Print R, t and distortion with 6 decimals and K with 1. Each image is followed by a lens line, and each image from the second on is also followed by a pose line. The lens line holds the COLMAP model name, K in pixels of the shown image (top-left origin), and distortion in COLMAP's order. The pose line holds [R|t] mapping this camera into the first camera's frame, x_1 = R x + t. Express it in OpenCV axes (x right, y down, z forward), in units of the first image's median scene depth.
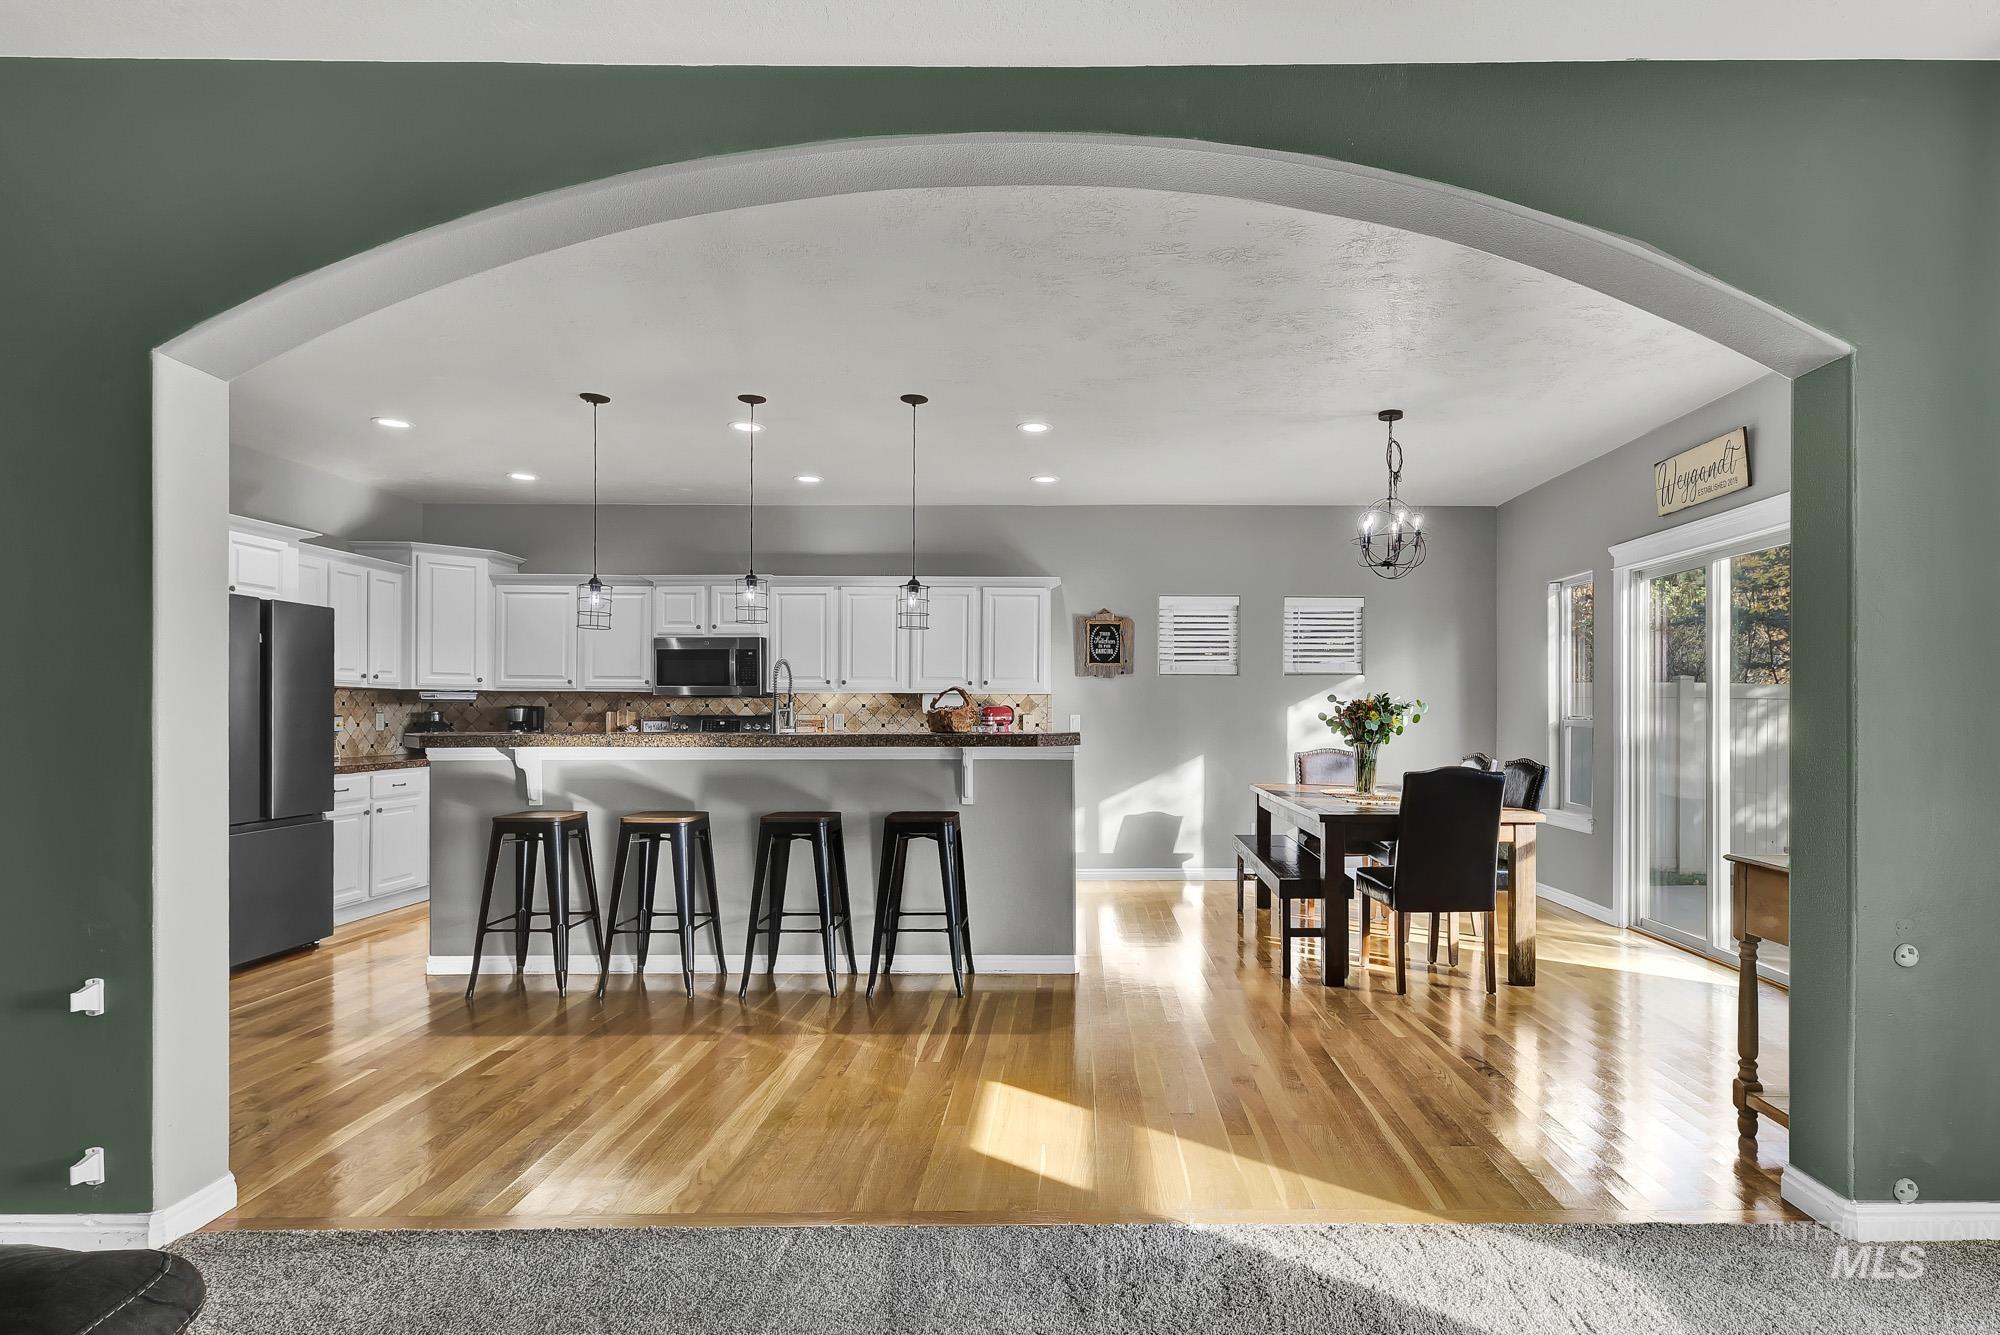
lens RADIAL K [[1014.9, 0, 1091.9], [0, 1014.9, 711.7], [0, 0, 1]] dist [0.003247, 0.000420]
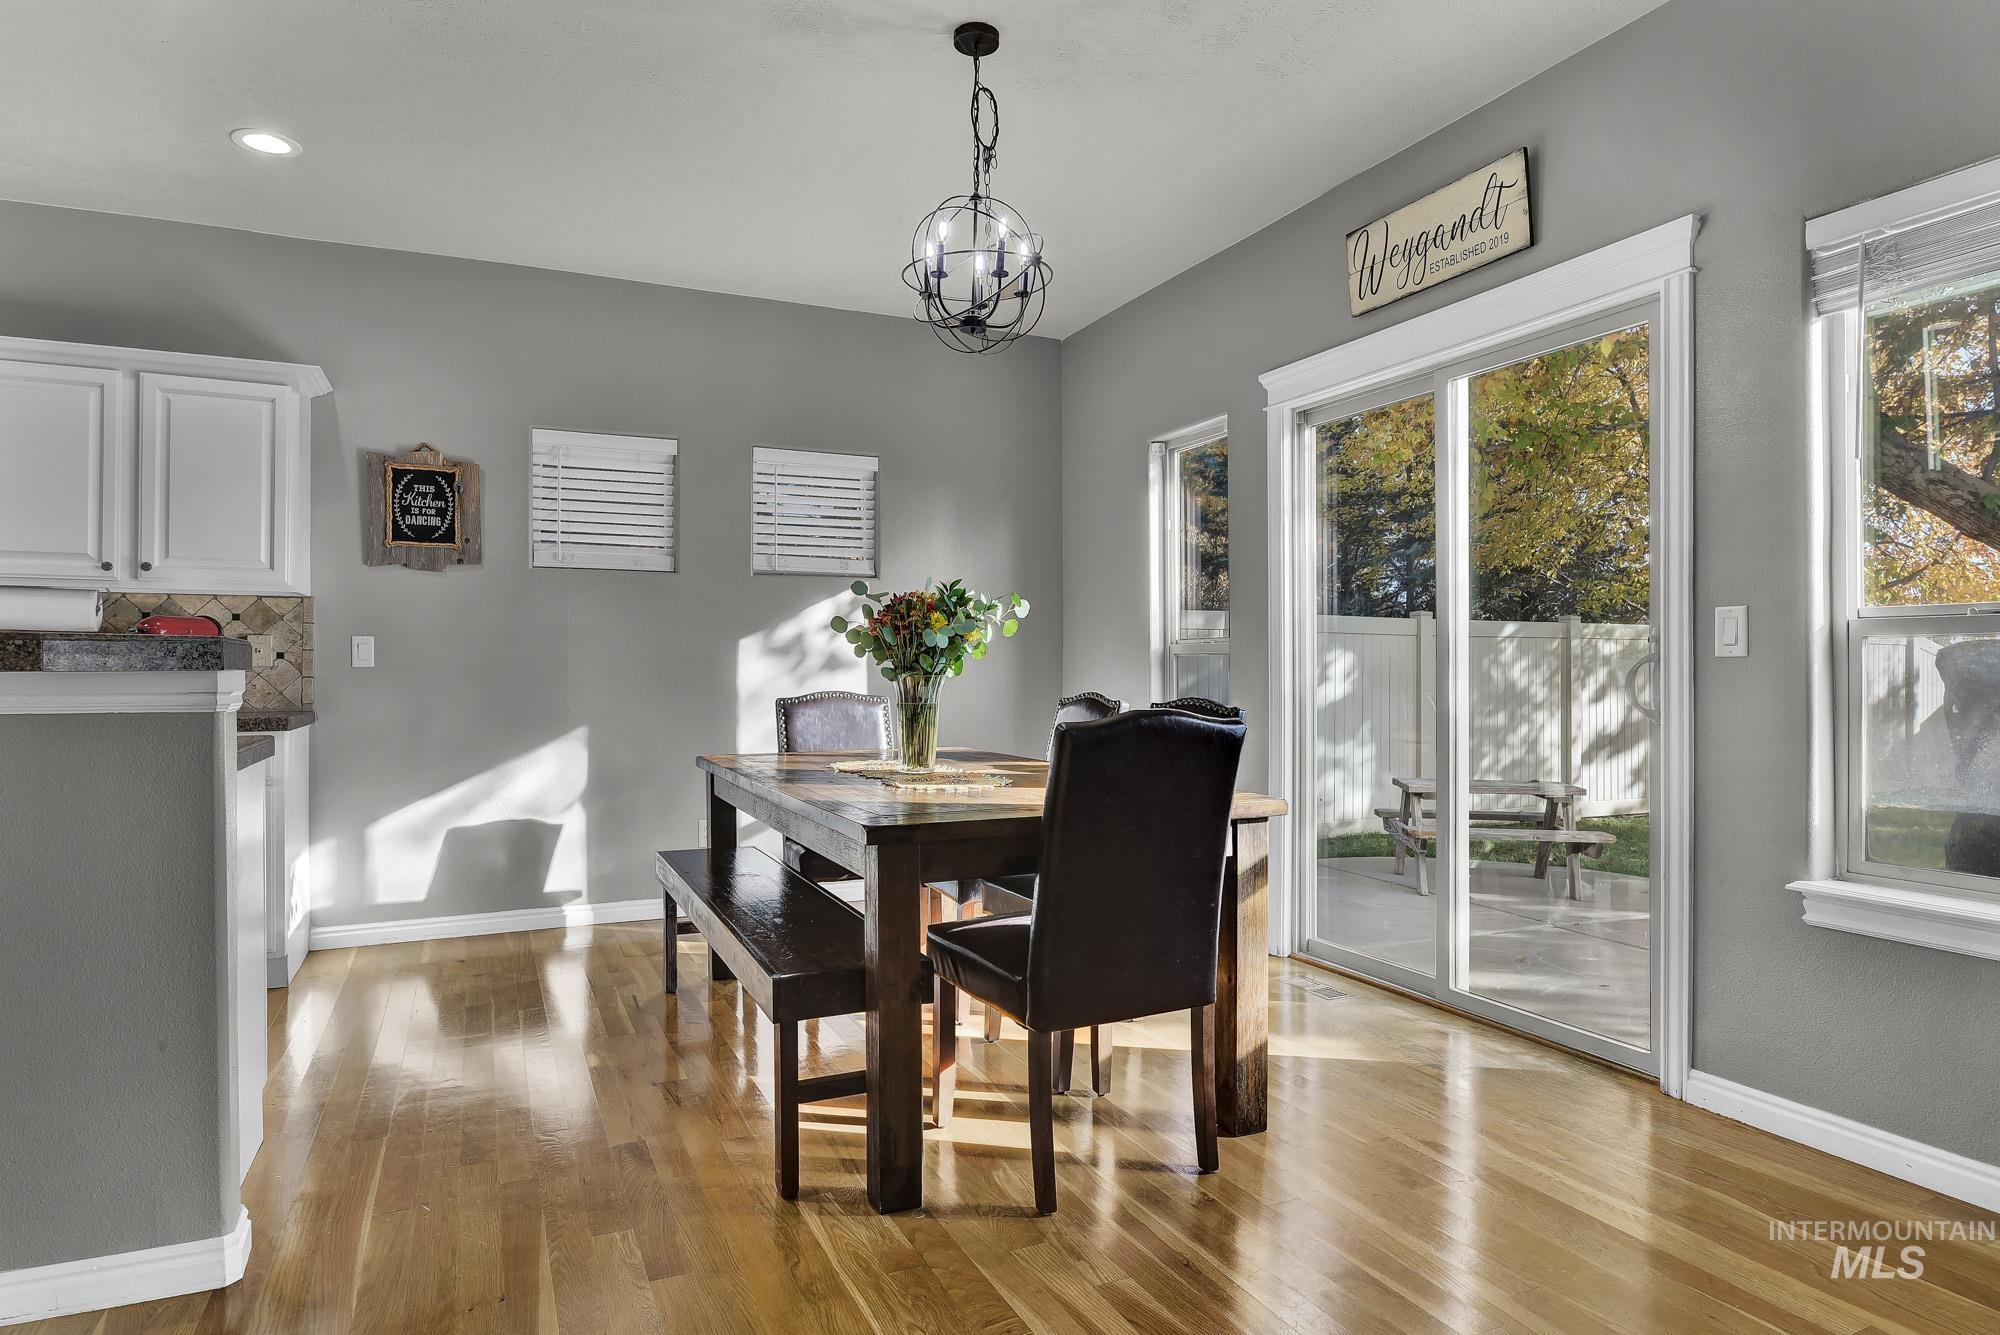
lens RADIAL K [[1120.2, 0, 1000.0], [0, 1120.2, 667.5], [0, 0, 1]] dist [-0.009704, -0.000158]
pose [[0.911797, -0.002451, 0.410635, 0.059175], [0.002691, 0.999996, -0.000007, 0.024892], [-0.410633, 0.001111, 0.911800, 0.400842]]
